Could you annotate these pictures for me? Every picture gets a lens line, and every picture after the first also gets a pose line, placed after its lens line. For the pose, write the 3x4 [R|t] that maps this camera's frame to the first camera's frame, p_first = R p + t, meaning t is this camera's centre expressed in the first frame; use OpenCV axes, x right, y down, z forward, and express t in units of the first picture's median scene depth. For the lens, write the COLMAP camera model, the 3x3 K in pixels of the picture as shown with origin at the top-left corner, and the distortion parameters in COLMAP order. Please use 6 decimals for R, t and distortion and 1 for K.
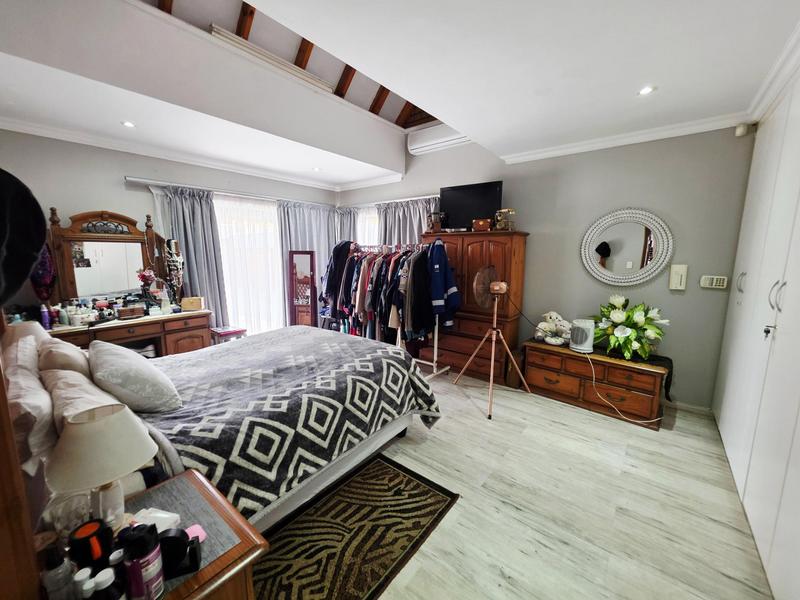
lens RADIAL K [[320.4, 0, 402.7], [0, 320.4, 301.1], [0, 0, 1]] dist [0.009797, -0.001167]
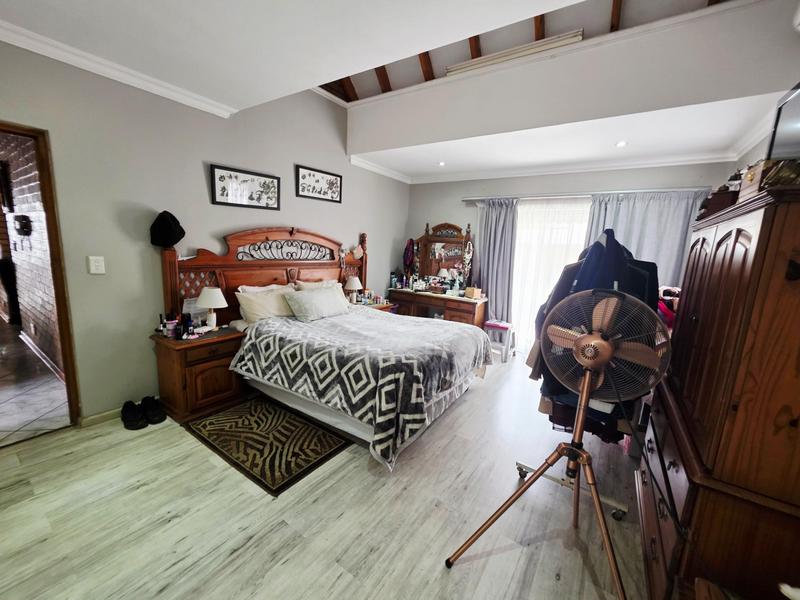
lens RADIAL K [[320.4, 0, 401.8], [0, 320.4, 299.0], [0, 0, 1]] dist [0.009797, -0.001167]
pose [[0.081538, 0.162722, -0.983297, 0.899783], [-0.207256, 0.967784, 0.142969, -0.146188], [0.974883, 0.192137, 0.112636, 0.987180]]
